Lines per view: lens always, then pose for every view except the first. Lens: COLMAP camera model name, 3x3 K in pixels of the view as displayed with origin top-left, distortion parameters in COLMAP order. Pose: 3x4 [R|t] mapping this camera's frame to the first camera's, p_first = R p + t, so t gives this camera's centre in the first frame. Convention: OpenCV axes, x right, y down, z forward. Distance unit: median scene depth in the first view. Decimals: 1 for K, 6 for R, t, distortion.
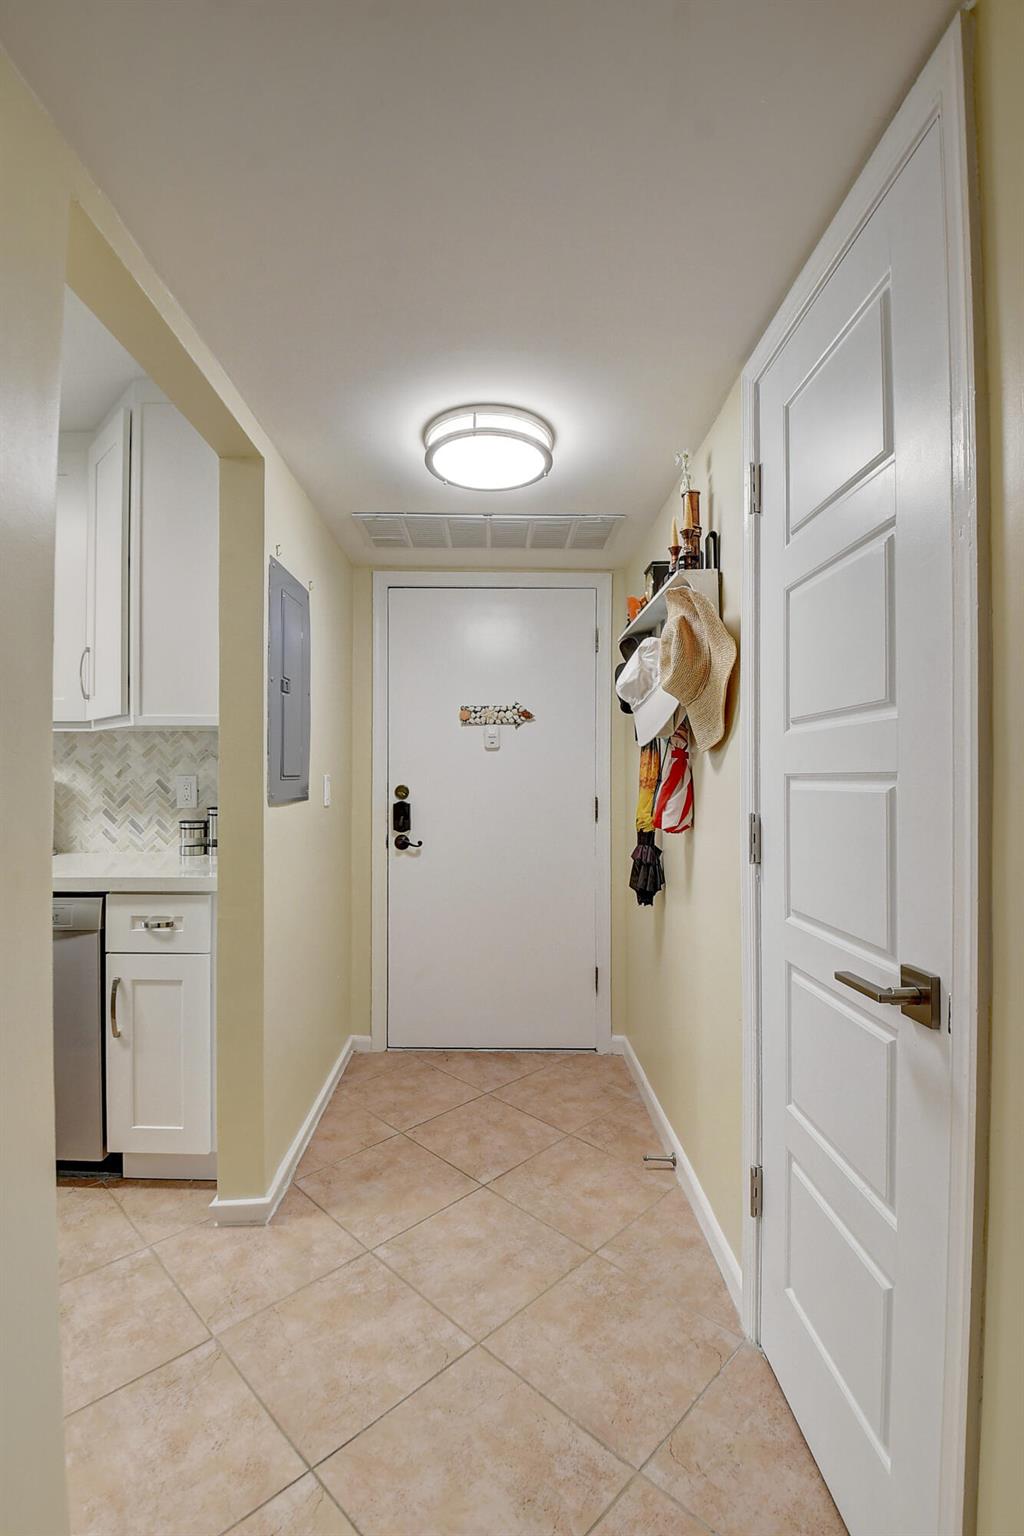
lens RADIAL K [[678.0, 0, 509.7], [0, 678.0, 780.2], [0, 0, 1]] dist [0.012119, -0.025796]
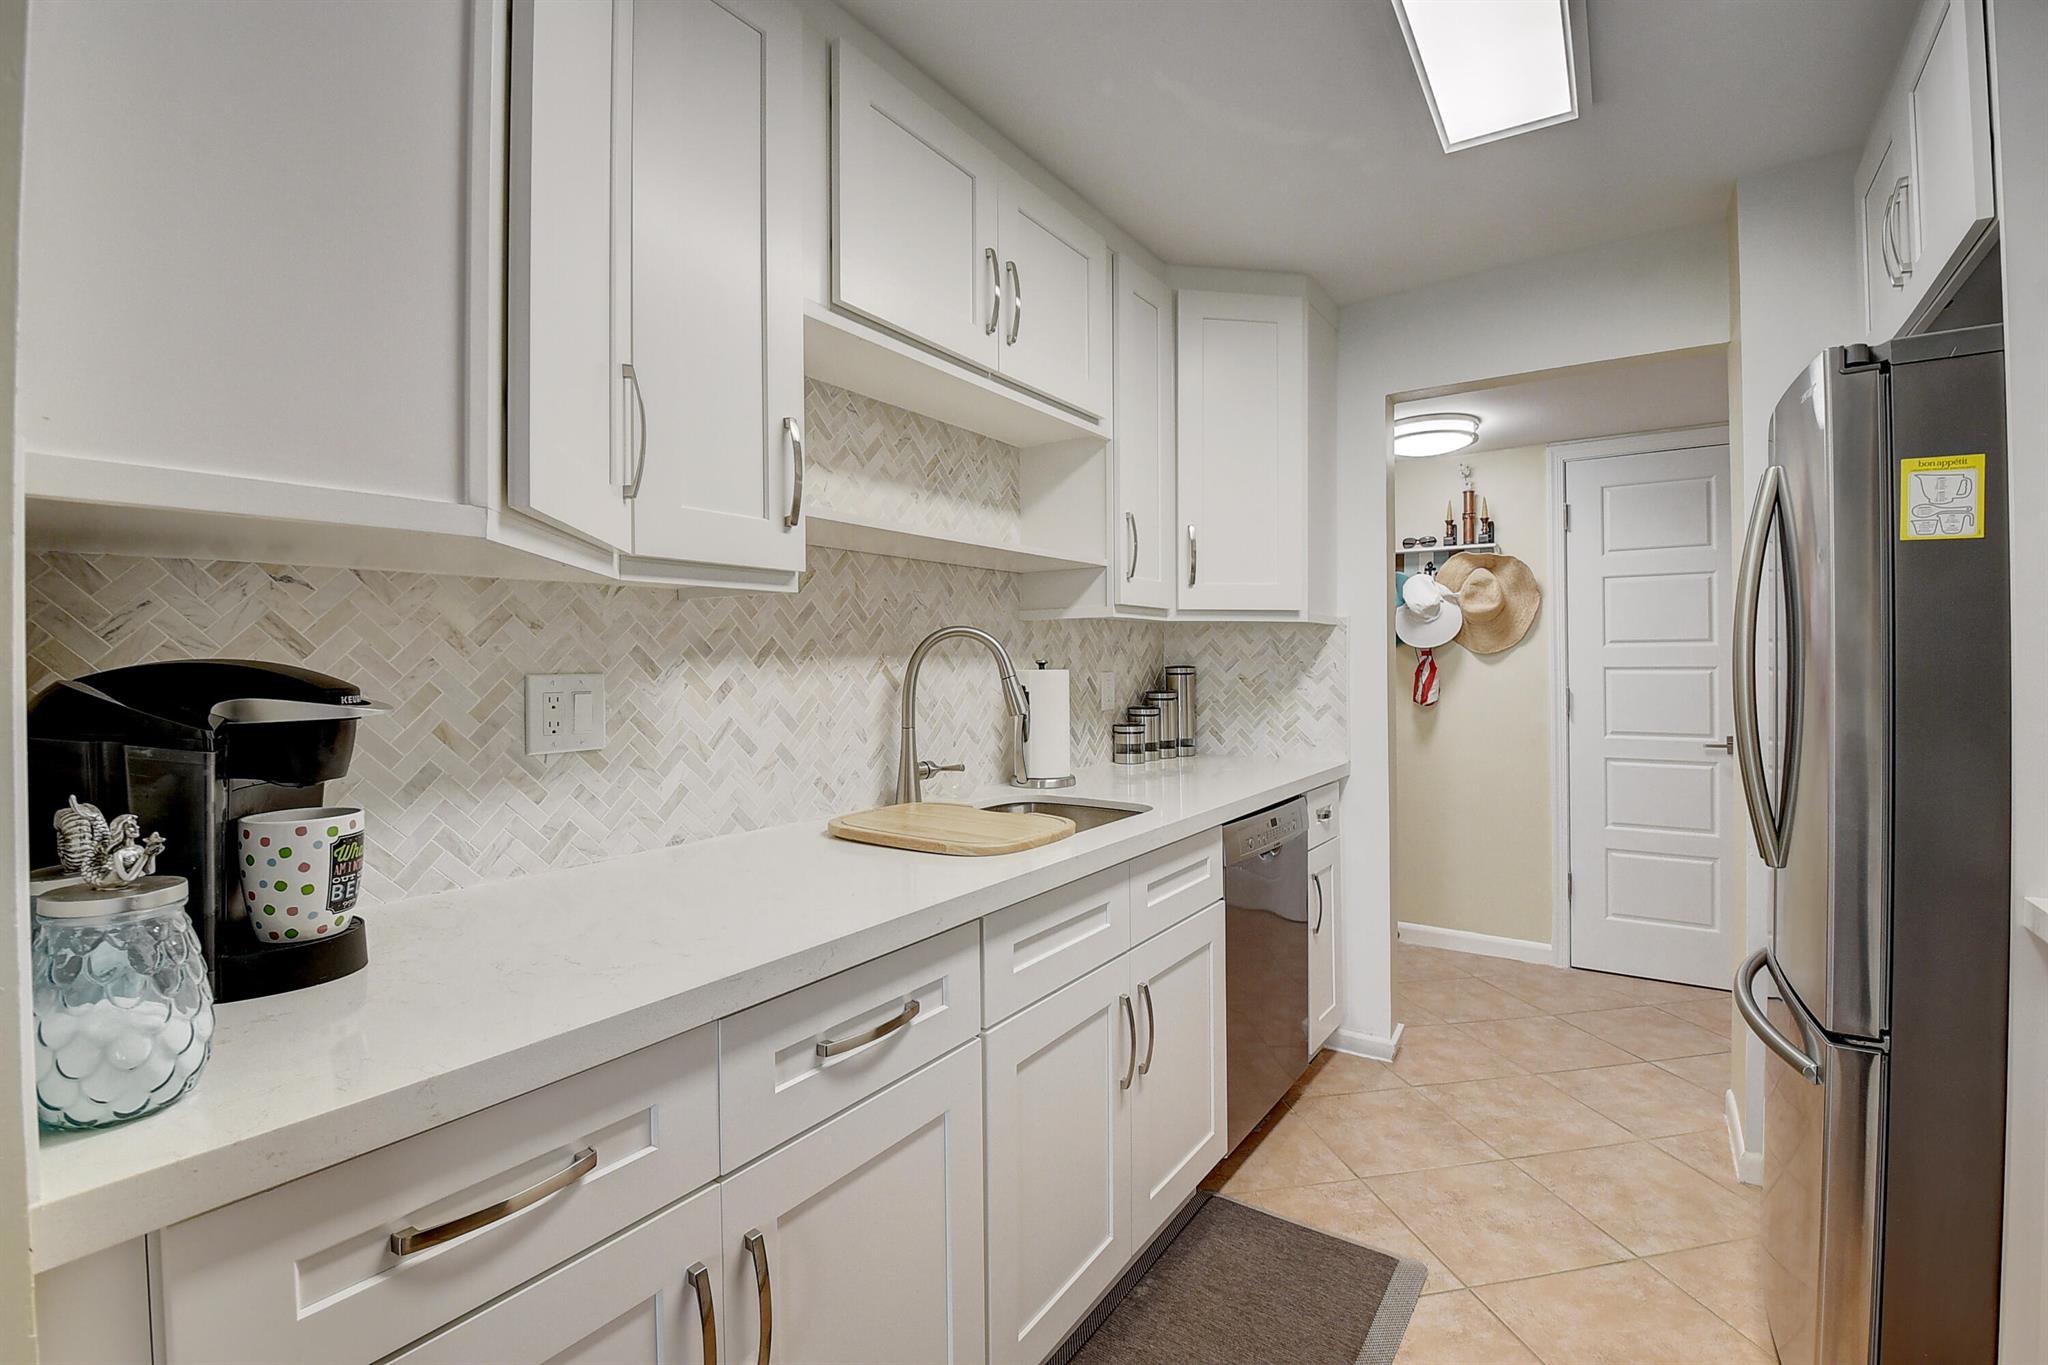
lens RADIAL K [[904.0, 0, 1027.5], [0, 904.0, 655.5], [0, 0, 1]] dist [0.012119, -0.025796]
pose [[0.574926, -0.000801, 0.818205, -2.296982], [0.007652, 0.999961, -0.004398, -0.036291], [-0.818170, 0.008790, 0.574910, 0.687799]]
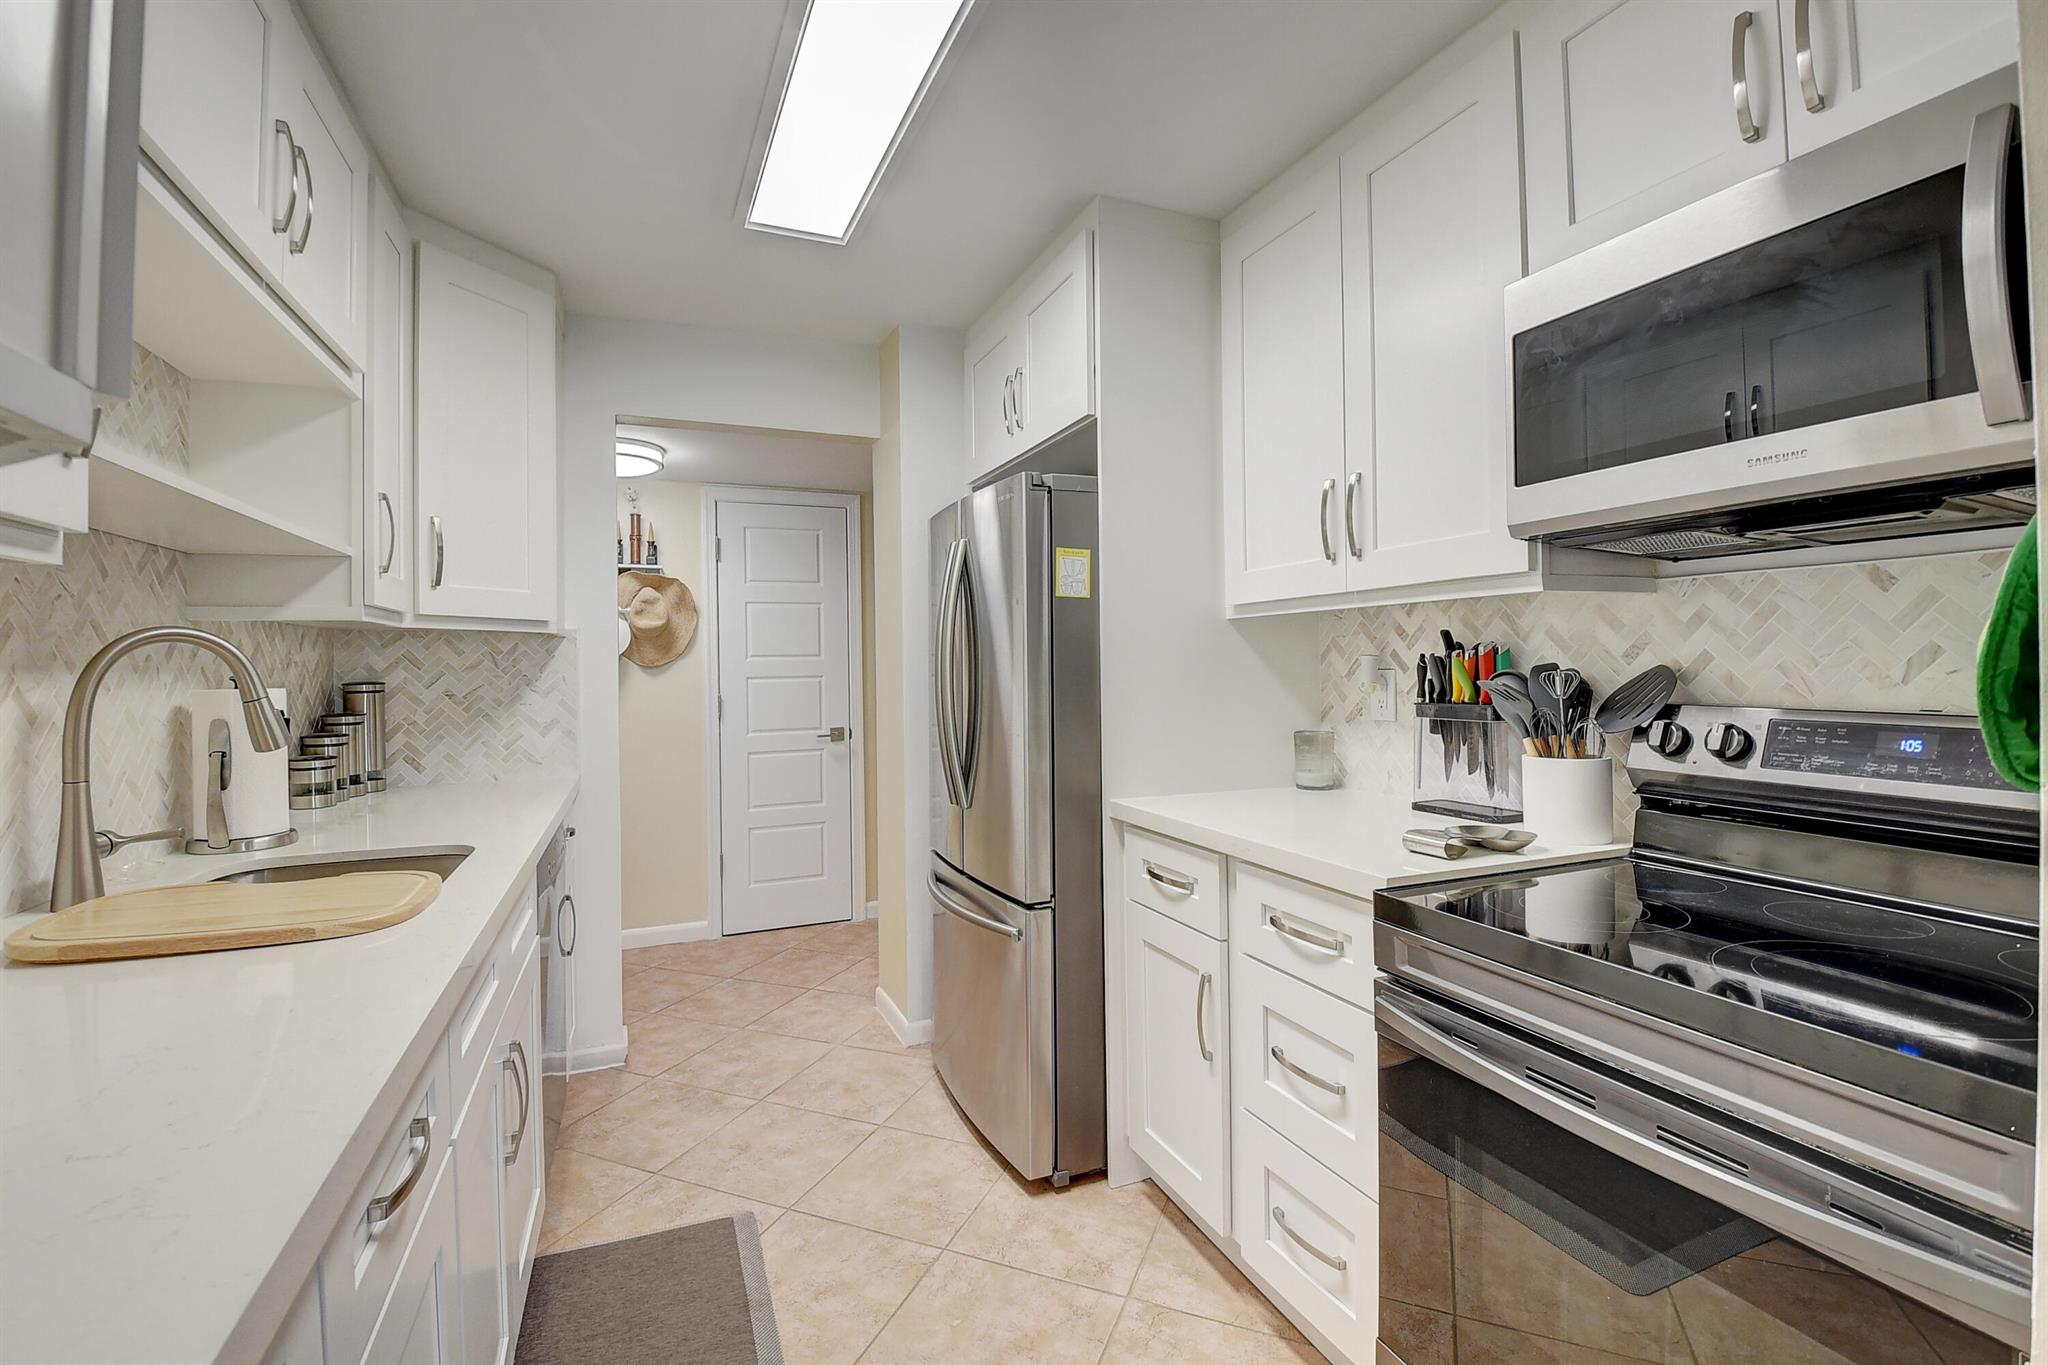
lens RADIAL K [[890.1, 0, 1014.7], [0, 890.1, 663.4], [0, 0, 1]] dist [-0.000922, -0.024310]
pose [[-0.374106, 0.004714, 0.927374, -2.384638], [0.012713, 0.999919, 0.000045, -0.038280], [-0.927299, 0.011806, -0.374135, 1.050093]]
